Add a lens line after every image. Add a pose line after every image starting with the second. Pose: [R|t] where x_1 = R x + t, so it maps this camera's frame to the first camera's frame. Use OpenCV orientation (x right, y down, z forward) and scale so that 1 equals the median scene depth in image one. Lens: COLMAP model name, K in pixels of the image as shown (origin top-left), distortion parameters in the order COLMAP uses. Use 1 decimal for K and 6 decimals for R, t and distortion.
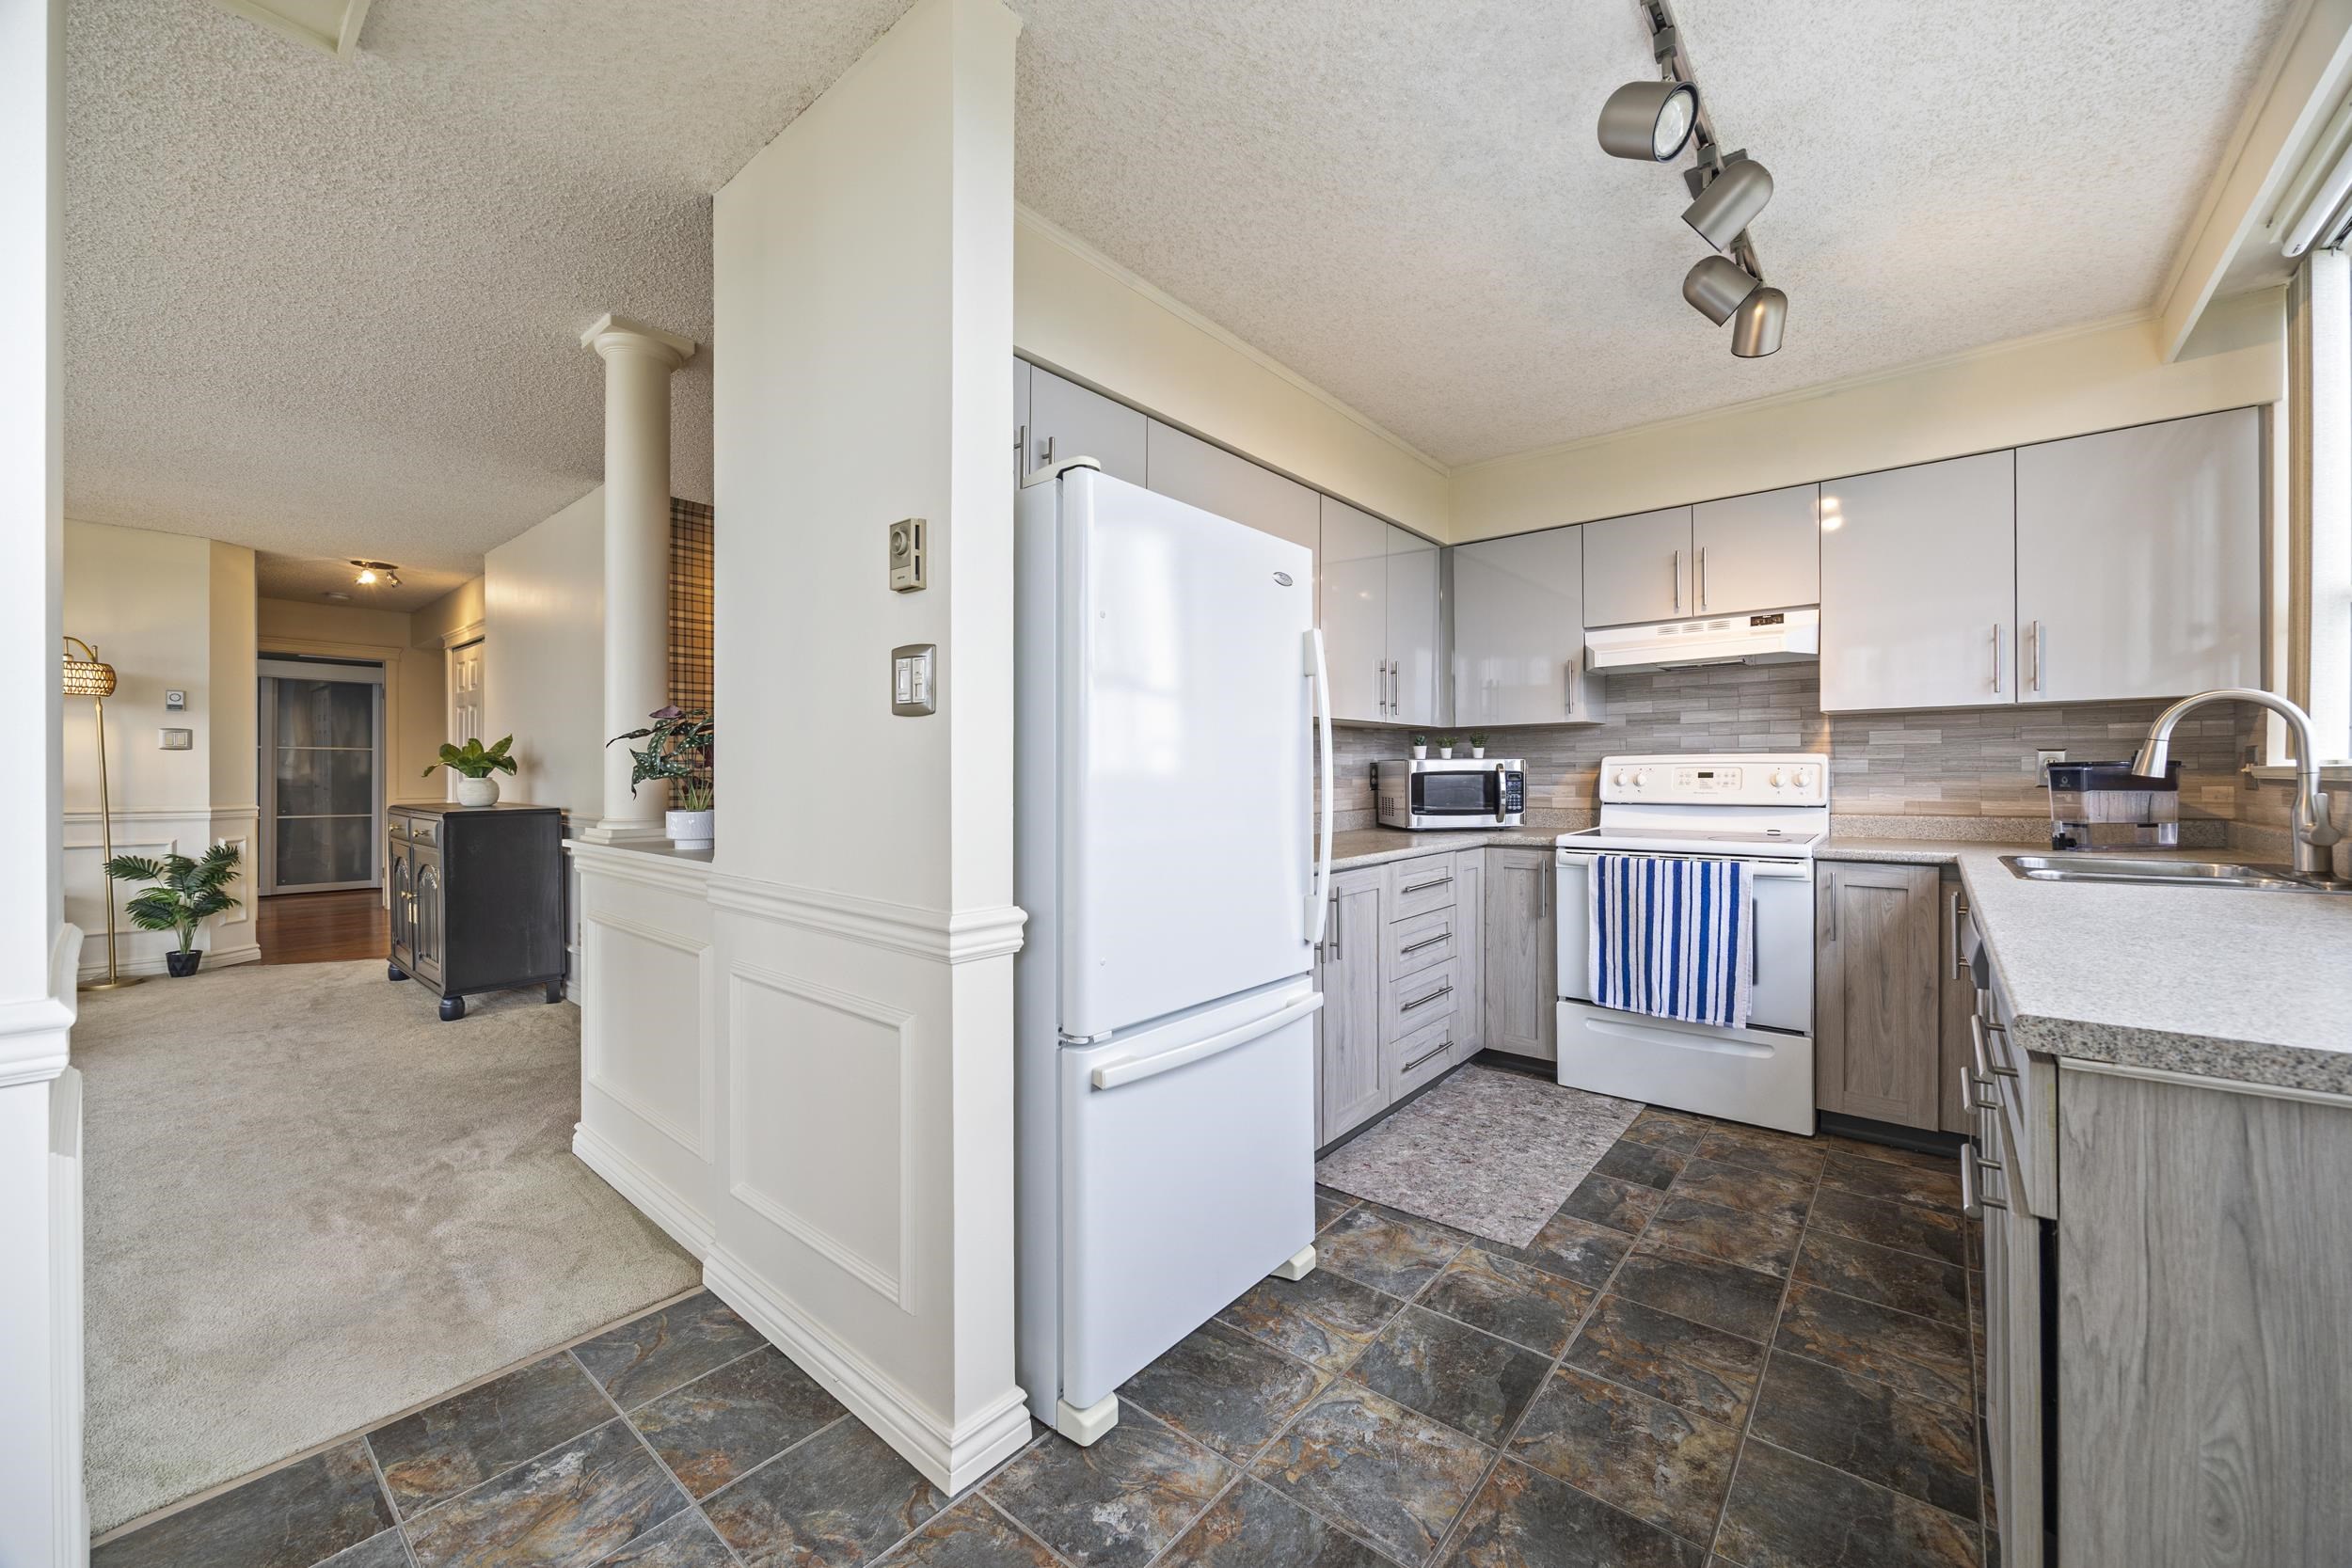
lens RADIAL K [[904.3, 0, 1173.2], [0, 904.3, 782.6], [0, 0, 1]] dist [-0.002444, -0.000333]
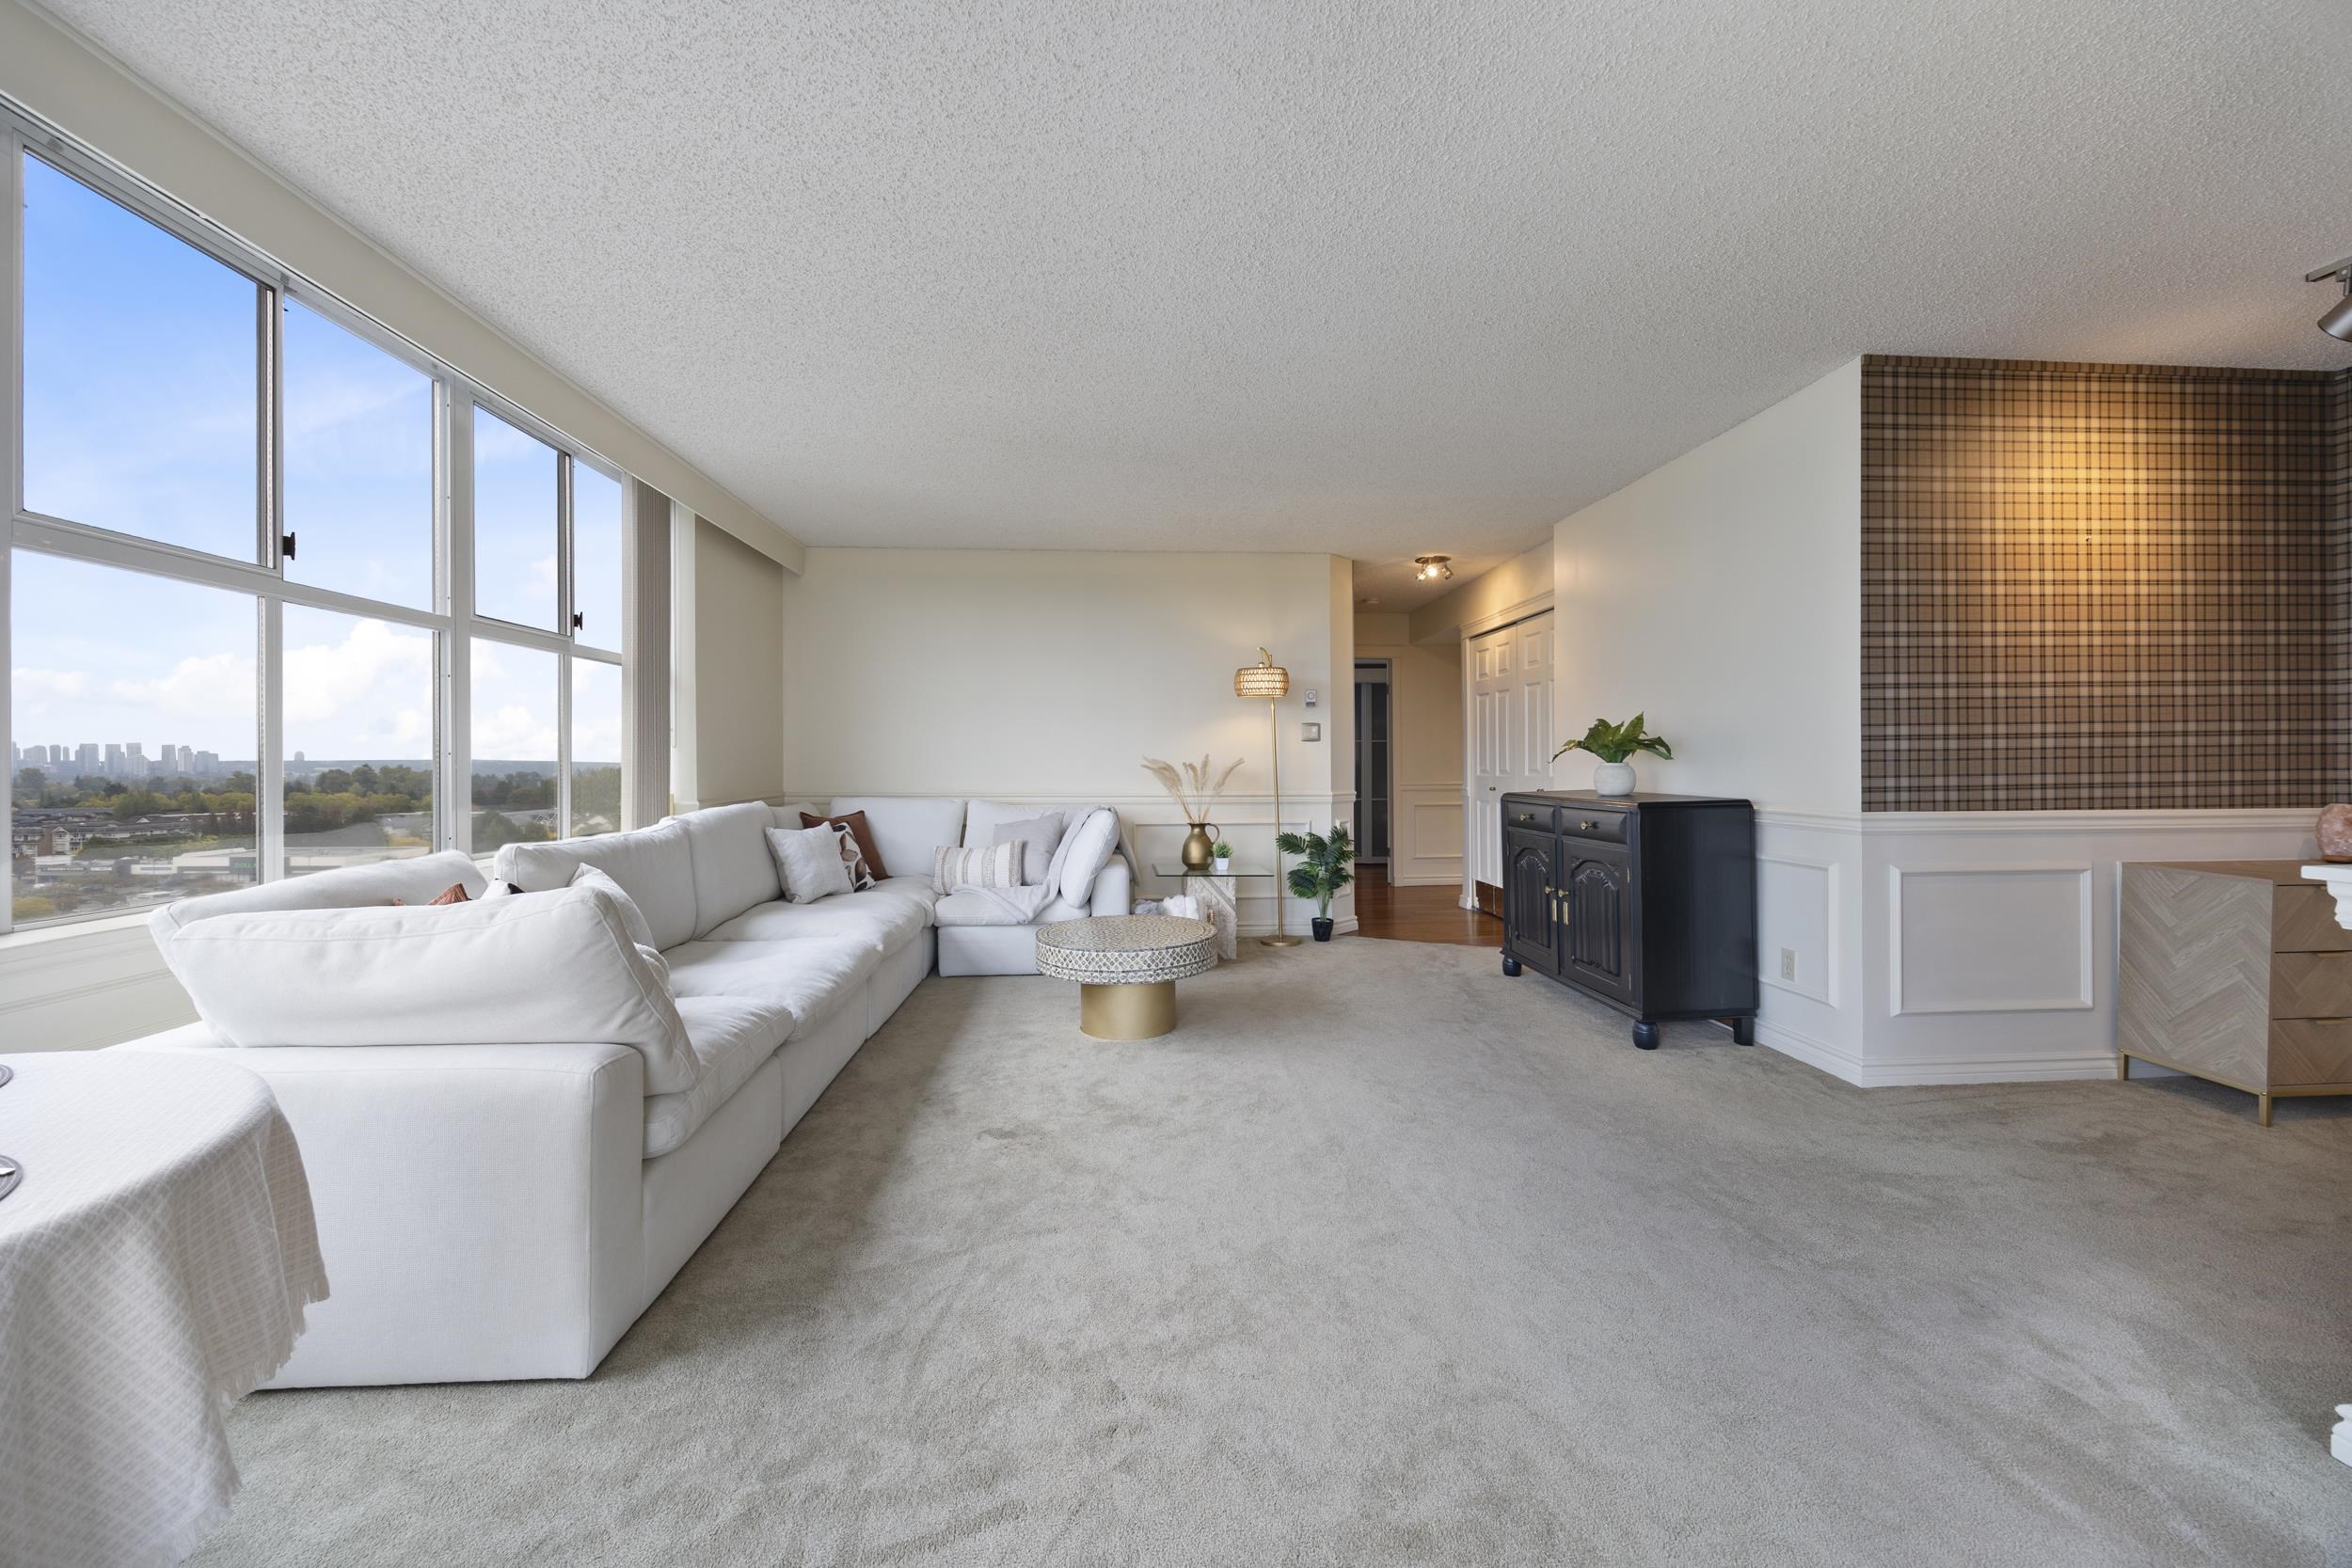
lens RADIAL K [[894.7, 0, 1175.1], [0, 894.7, 768.2], [0, 0, 1]] dist [-0.003598, -0.000147]
pose [[0.698712, -0.004562, -0.715388, -0.733235], [0.000108, 0.999980, -0.006272, 0.008321], [0.715403, 0.004305, 0.698699, 0.142858]]
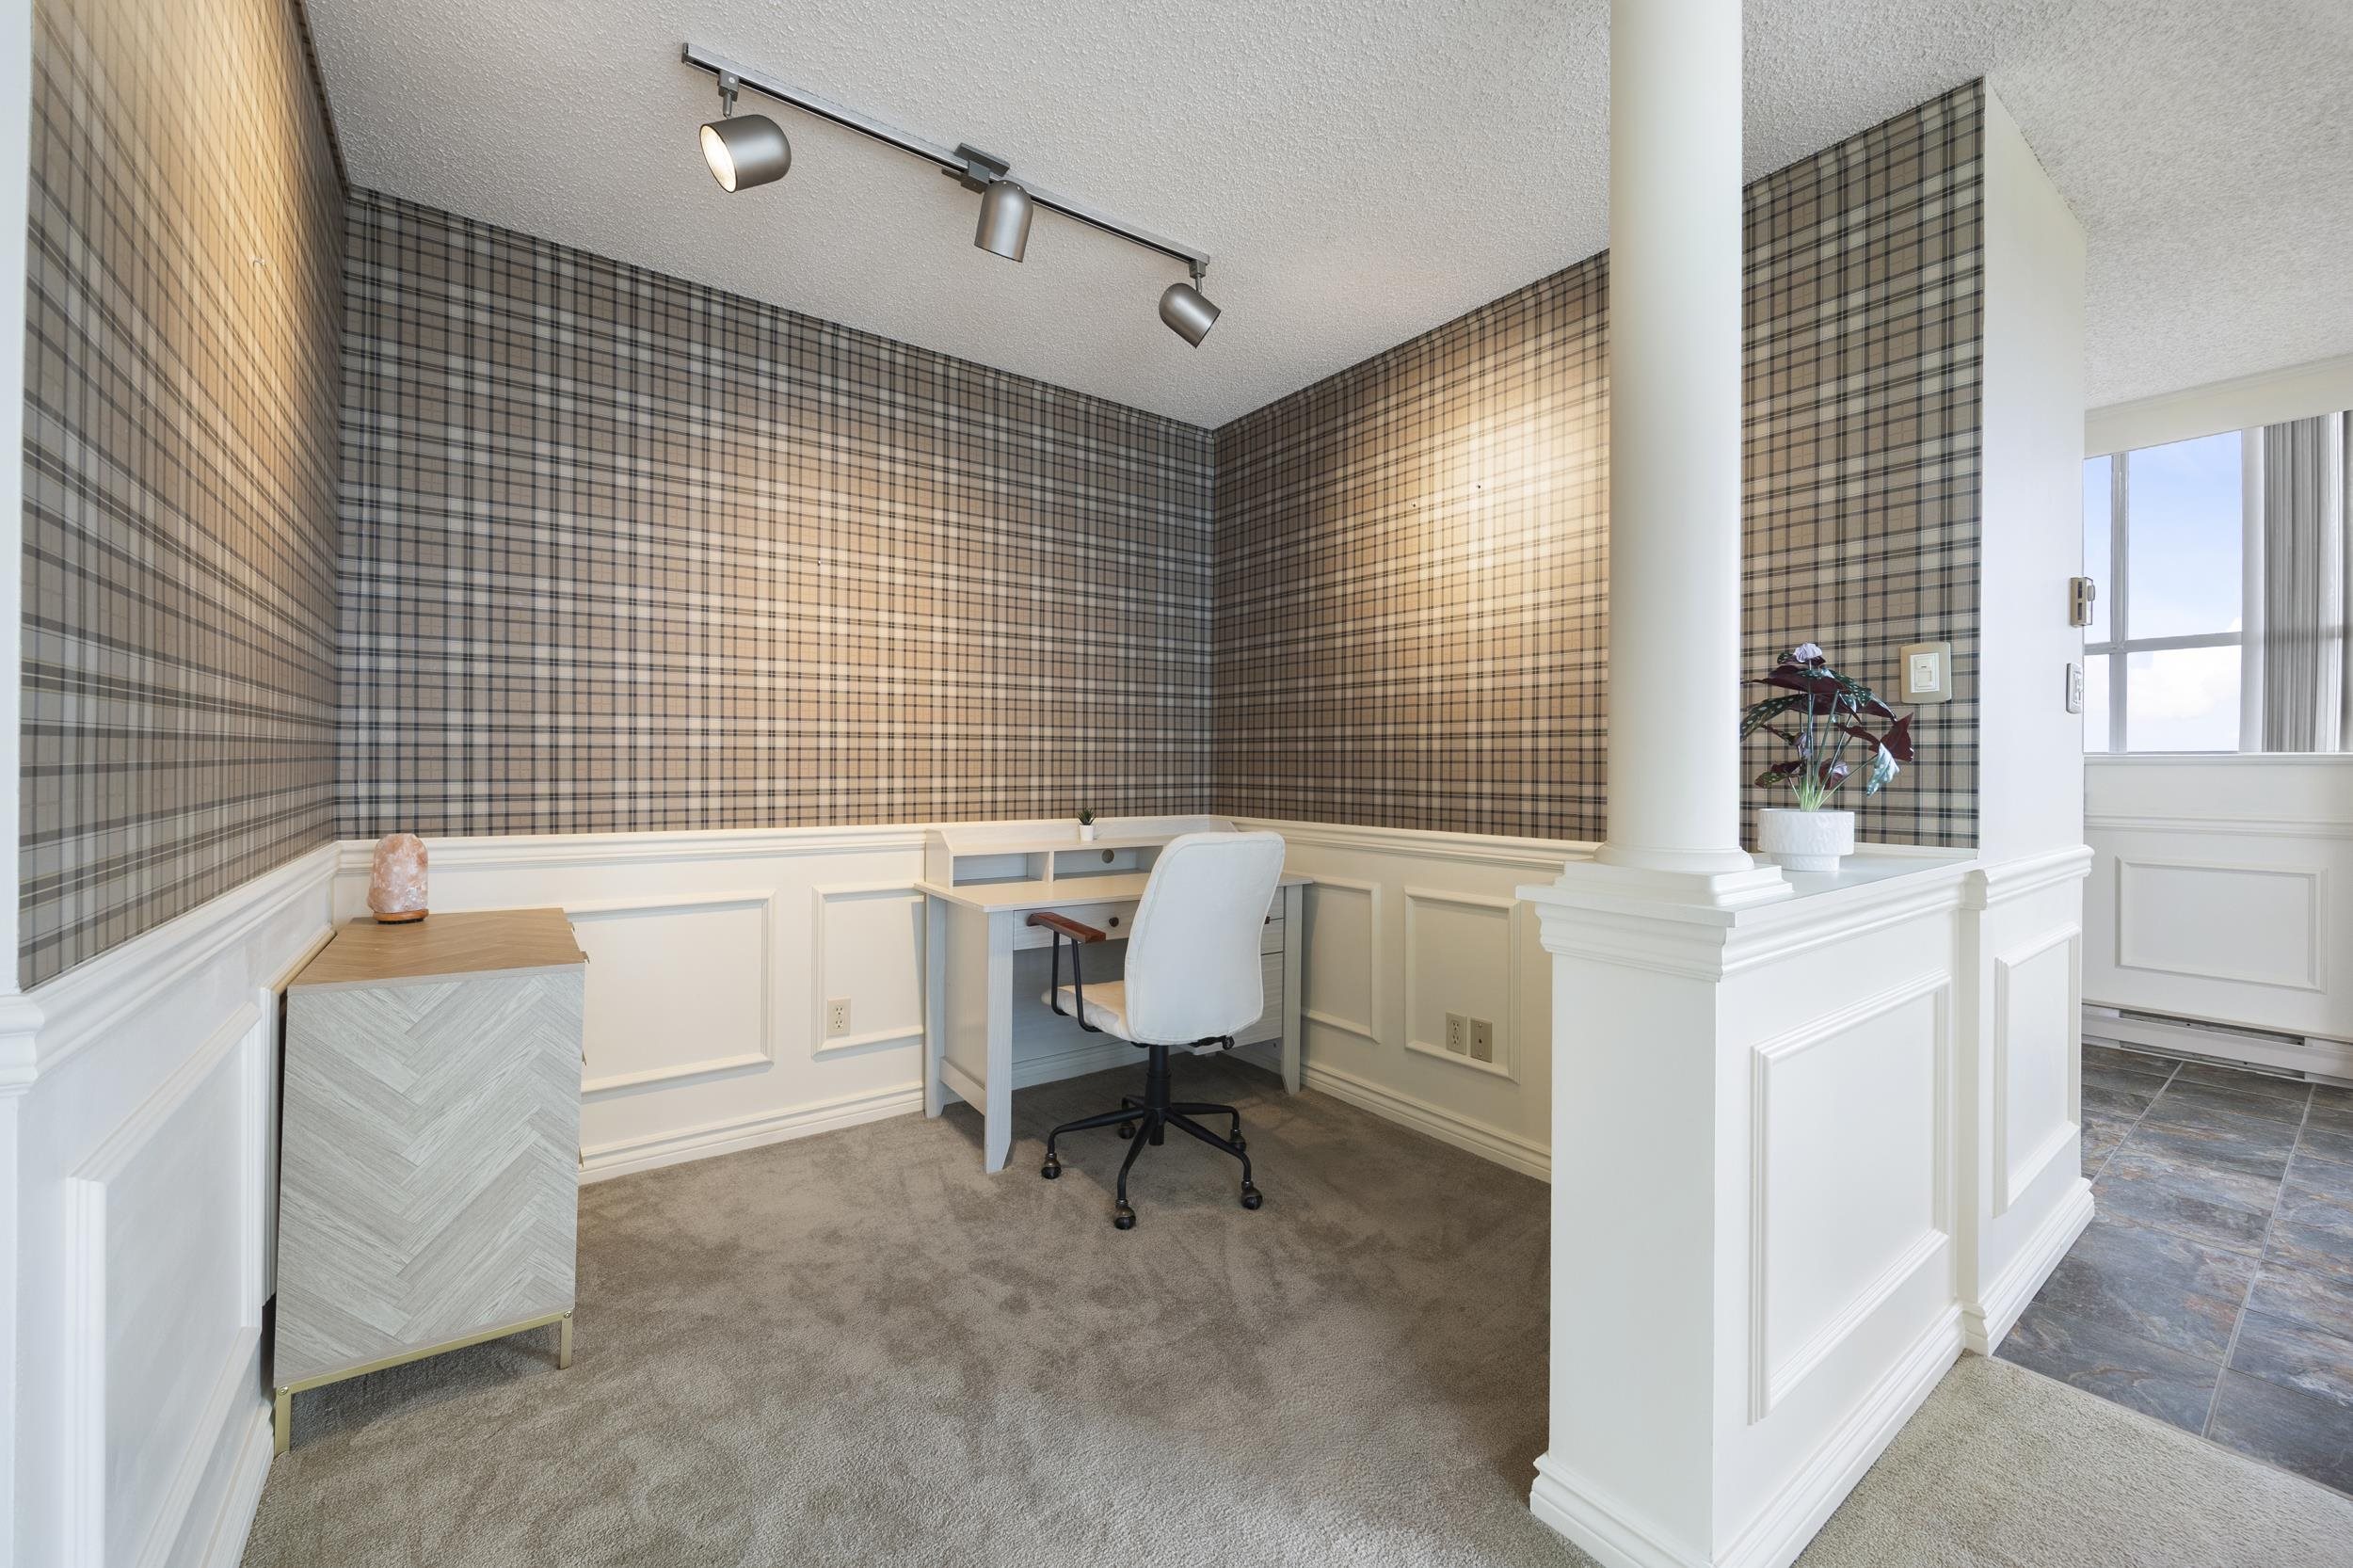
lens RADIAL K [[927.4, 0, 1180.6], [0, 927.4, 760.0], [0, 0, 1]] dist [-0.004408, -0.000402]
pose [[0.224026, 0.003227, 0.974578, -1.094488], [0.008495, 0.999950, -0.005264, -0.003782], [-0.974546, 0.009458, 0.223987, 1.101664]]
